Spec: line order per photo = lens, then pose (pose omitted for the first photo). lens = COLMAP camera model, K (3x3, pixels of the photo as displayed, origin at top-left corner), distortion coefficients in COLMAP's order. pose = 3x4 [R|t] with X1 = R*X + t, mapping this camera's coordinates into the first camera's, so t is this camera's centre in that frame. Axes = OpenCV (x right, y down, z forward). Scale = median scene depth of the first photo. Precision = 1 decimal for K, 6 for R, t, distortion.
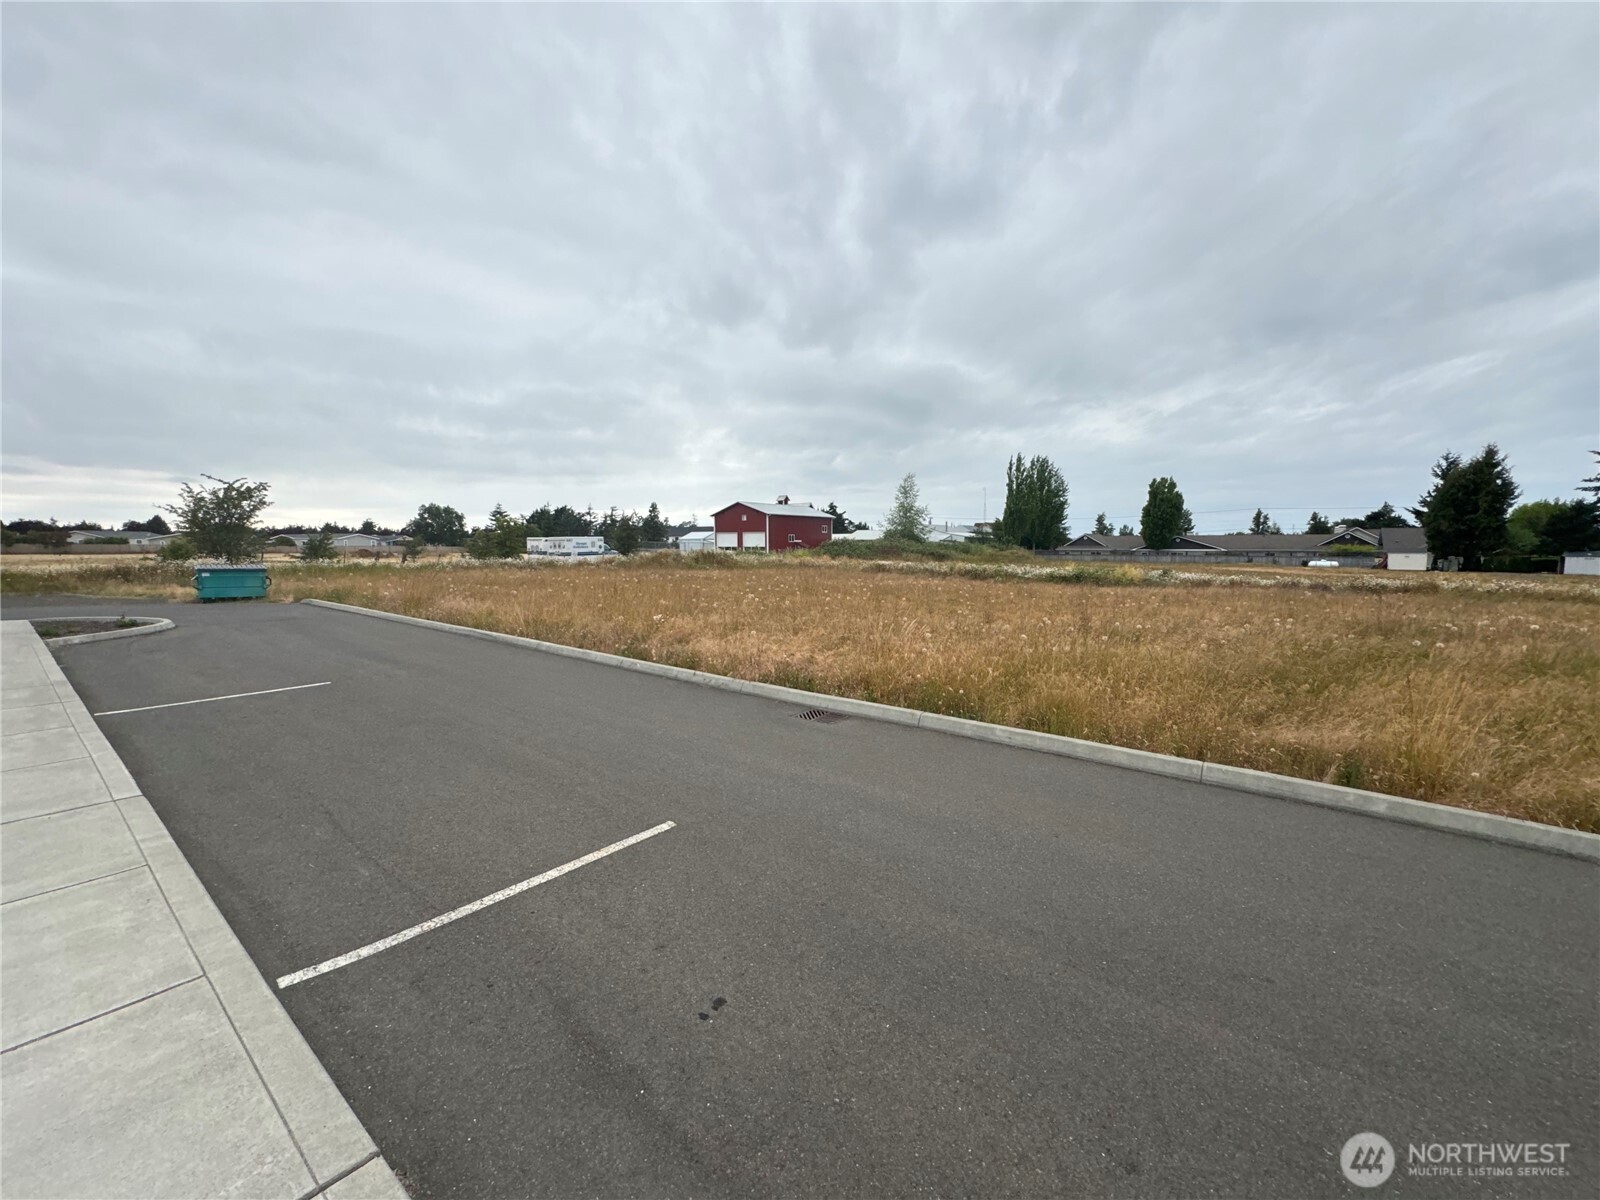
lens RADIAL K [[657.0, 0, 802.3], [0, 657.0, 548.7], [0, 0, 1]] dist [-0.003228, -0.000327]
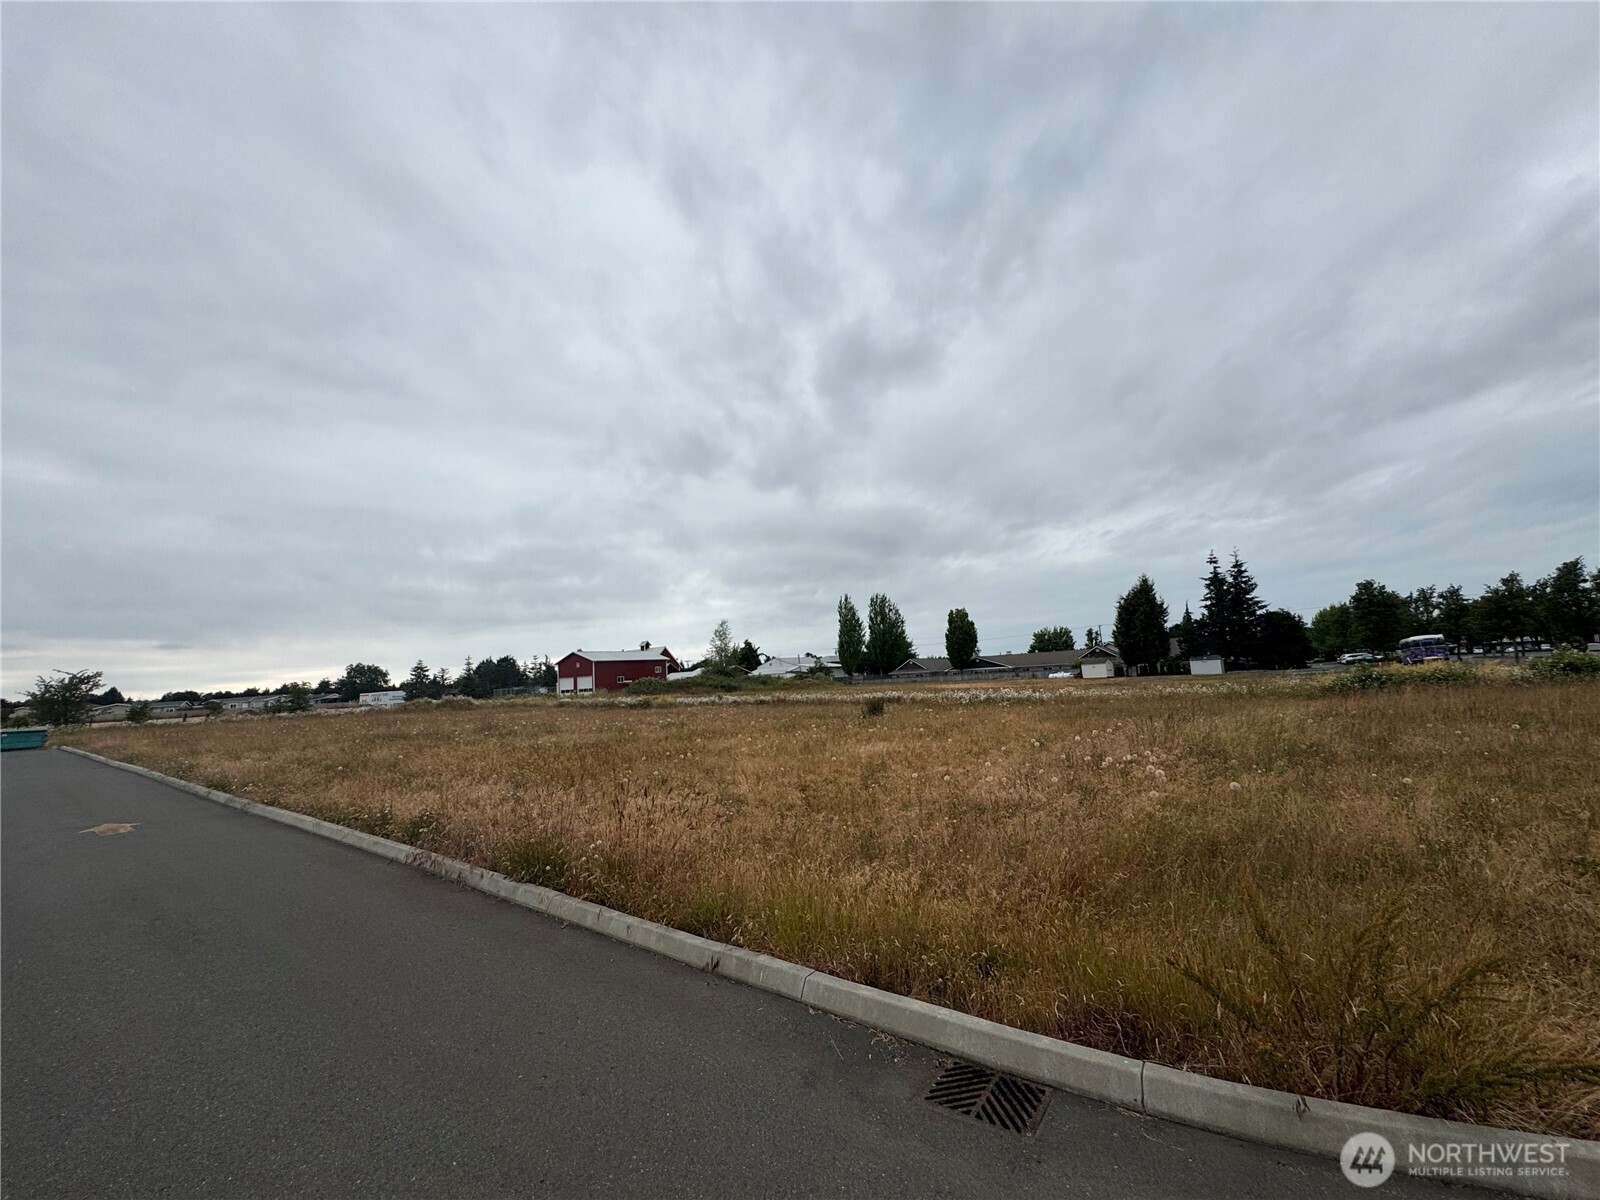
lens RADIAL K [[642.8, 0, 801.6], [0, 642.8, 574.4], [0, 0, 1]] dist [0.000050, 0.000043]
pose [[0.998395, -0.056204, 0.006990, 0.200735], [0.056595, 0.985242, -0.161539, 0.002157], [0.002192, 0.161675, 0.986842, -0.123748]]
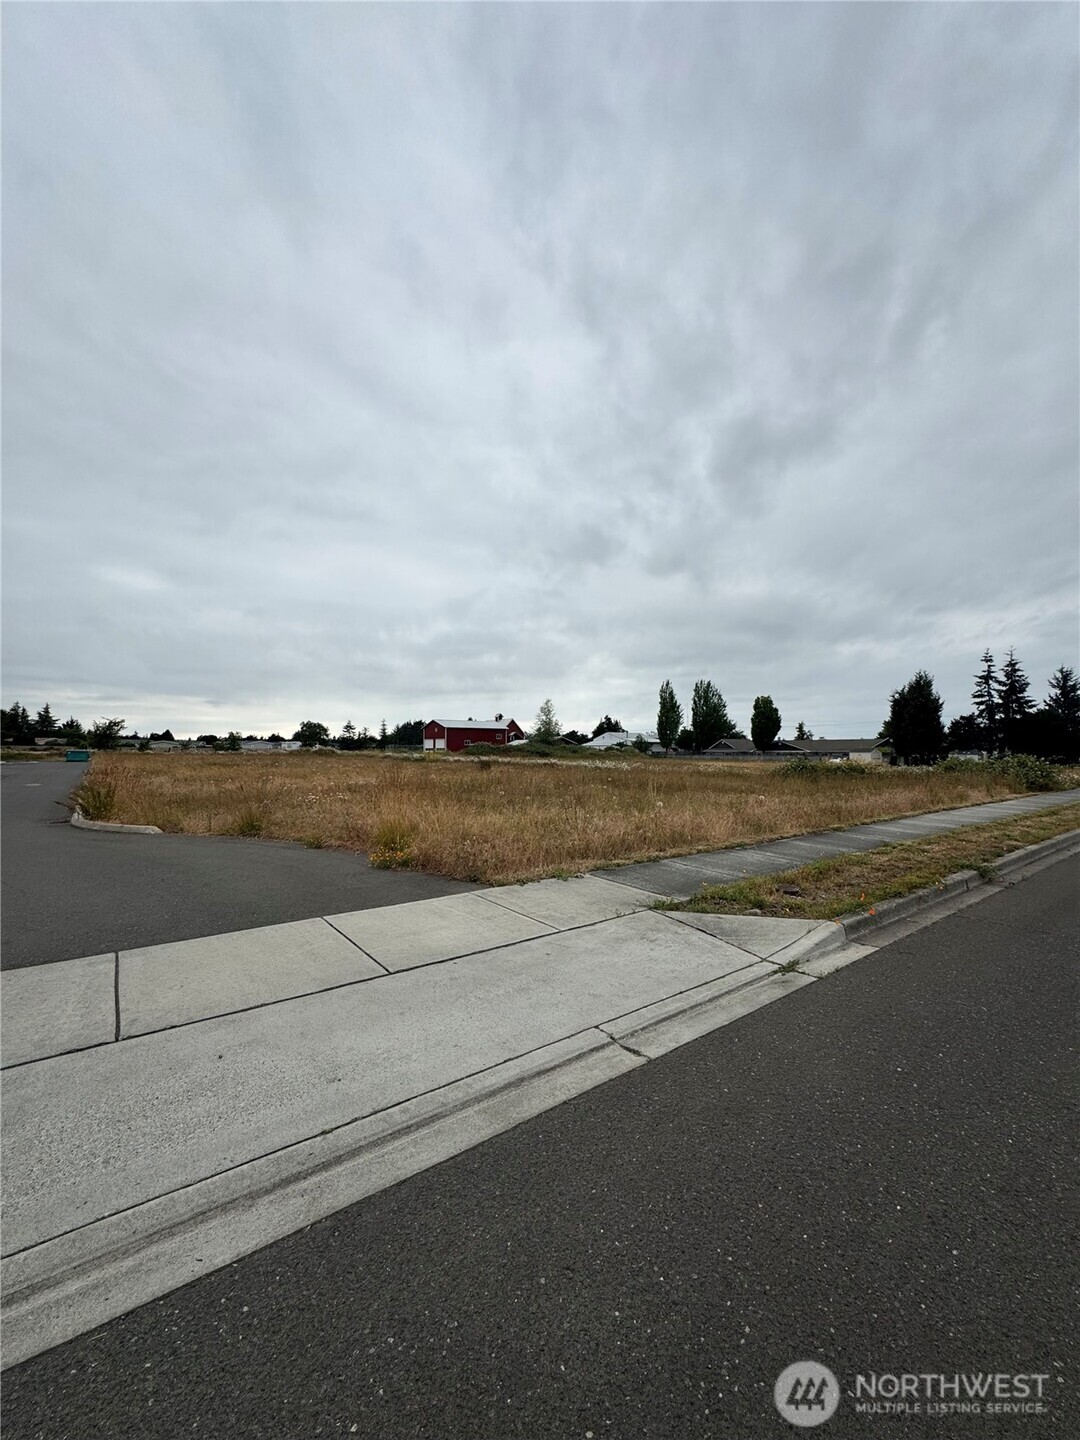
lens RADIAL K [[578.5, 0, 544.5], [0, 578.5, 720.4], [0, 0, 1]] dist [0.000050, 0.000043]
pose [[0.965543, -0.012074, -0.259963, 0.326328], [-0.002900, 0.998362, -0.057140, 0.006044], [0.260227, 0.055925, 0.963927, -0.175547]]
